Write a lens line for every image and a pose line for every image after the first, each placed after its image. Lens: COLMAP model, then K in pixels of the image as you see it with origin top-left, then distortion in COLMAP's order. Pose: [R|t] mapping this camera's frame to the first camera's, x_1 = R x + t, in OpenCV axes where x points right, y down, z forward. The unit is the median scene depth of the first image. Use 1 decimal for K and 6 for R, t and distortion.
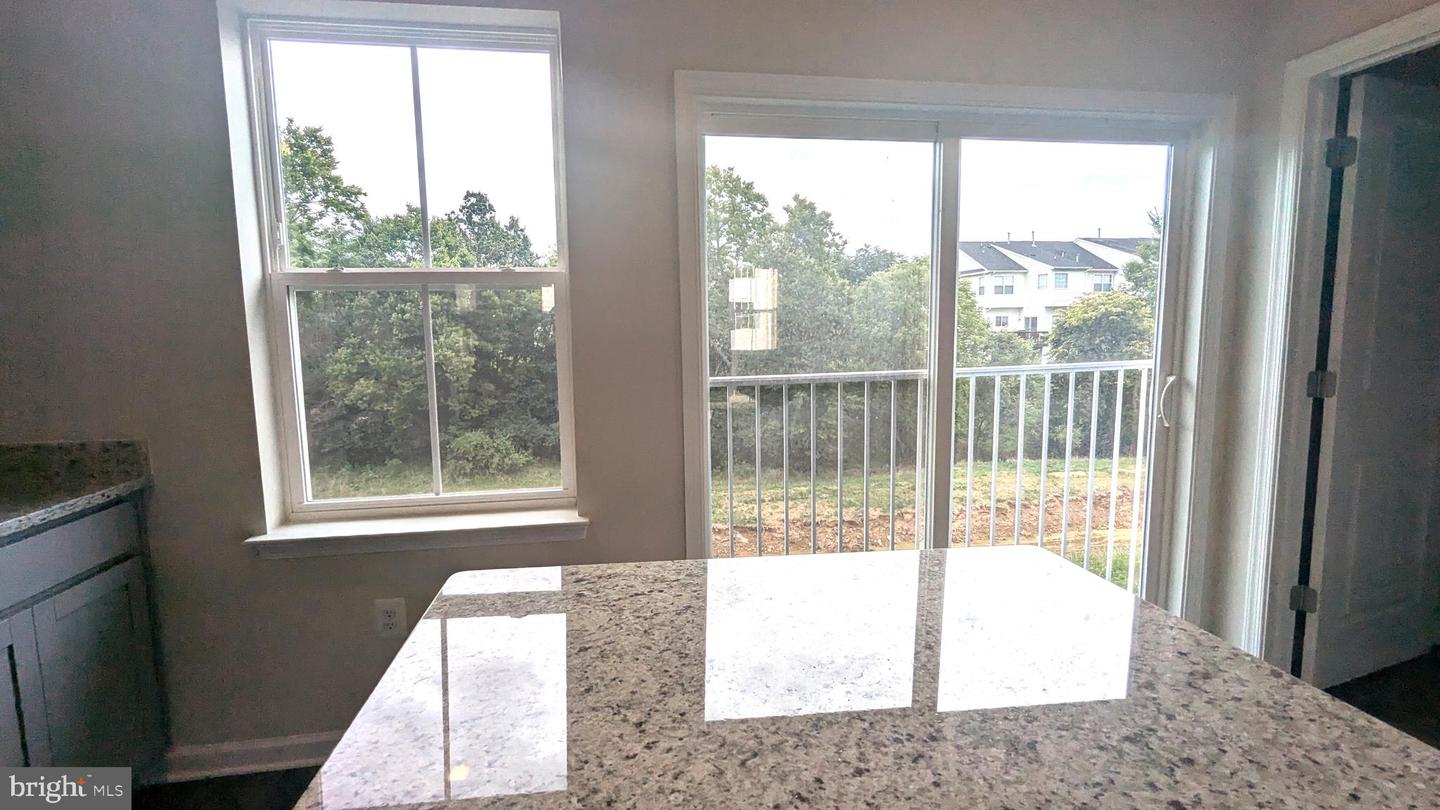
lens RADIAL K [[676.2, 0, 714.1], [0, 676.2, 398.5], [0, 0, 1]] dist [0.002266, 0.001018]
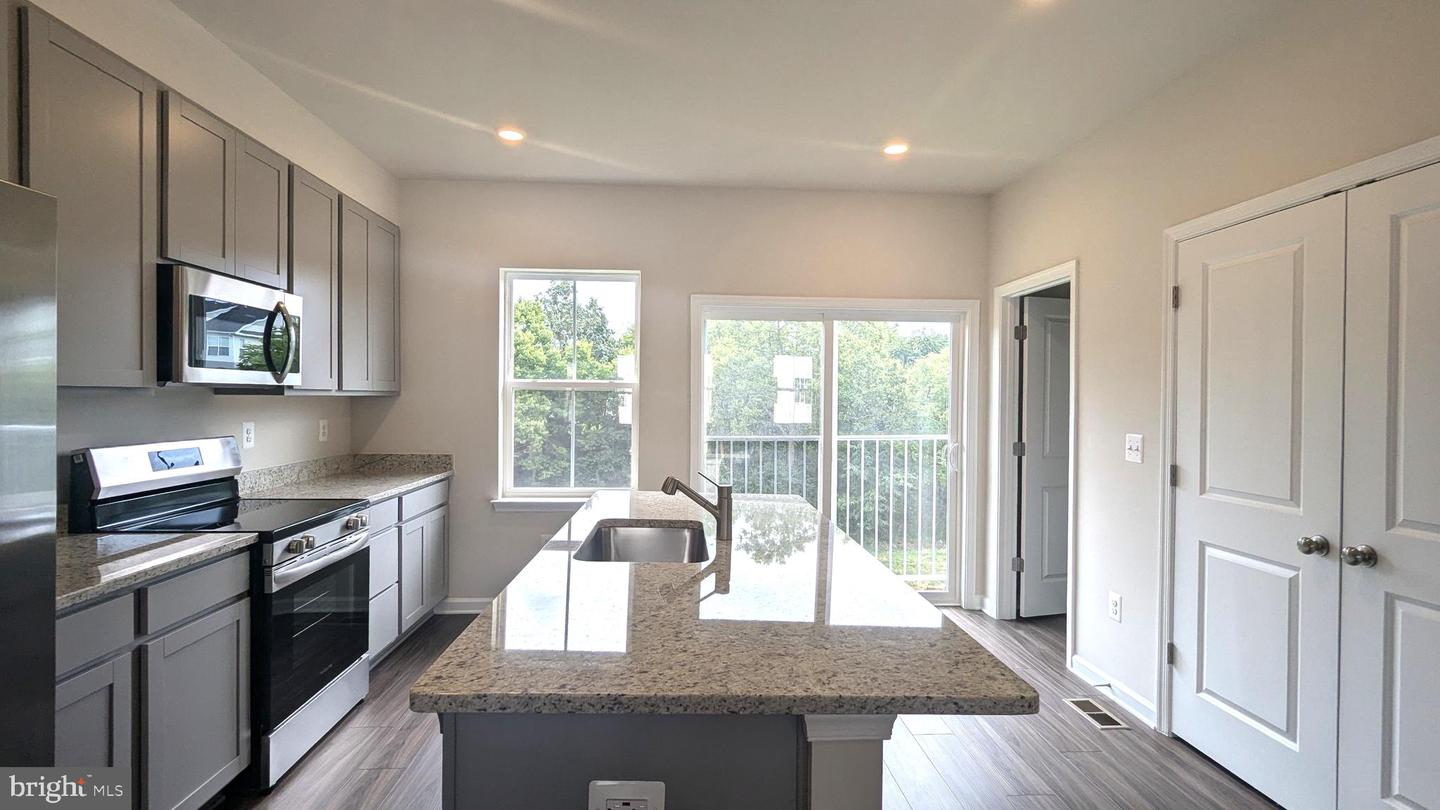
lens RADIAL K [[676.2, 0, 714.1], [0, 676.2, 398.5], [0, 0, 1]] dist [0.002266, 0.001018]
pose [[0.994880, 0.025615, -0.097767, 0.221536], [-0.035874, 0.993860, -0.104665, 0.070679], [0.094485, 0.107636, 0.989690, -1.039407]]
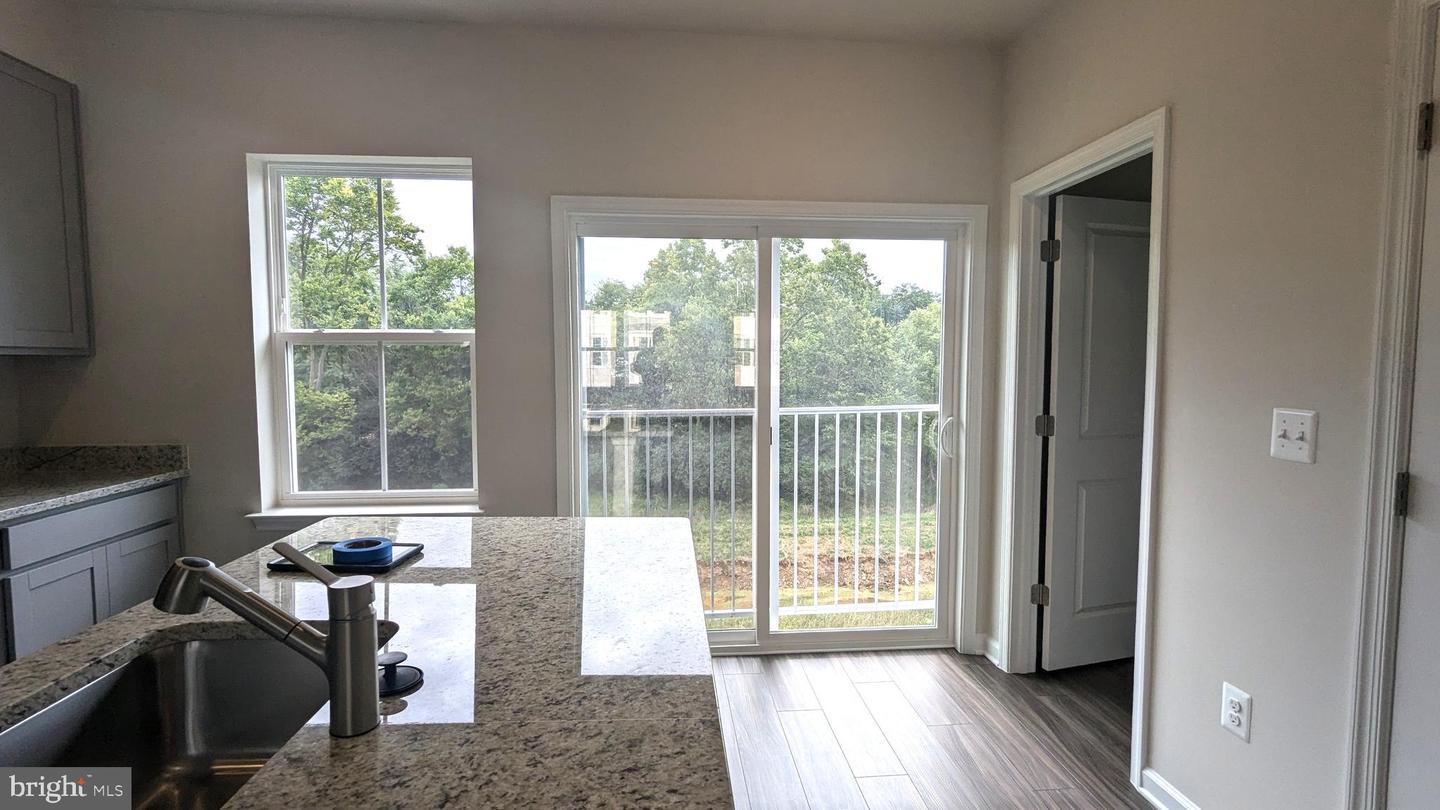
lens RADIAL K [[676.2, 0, 714.1], [0, 676.2, 398.5], [0, 0, 1]] dist [0.002266, 0.001018]
pose [[0.997117, 0.019421, -0.073353, 0.369066], [-0.023165, 0.998453, -0.050543, 0.006962], [0.072258, 0.052096, 0.996025, -0.349635]]
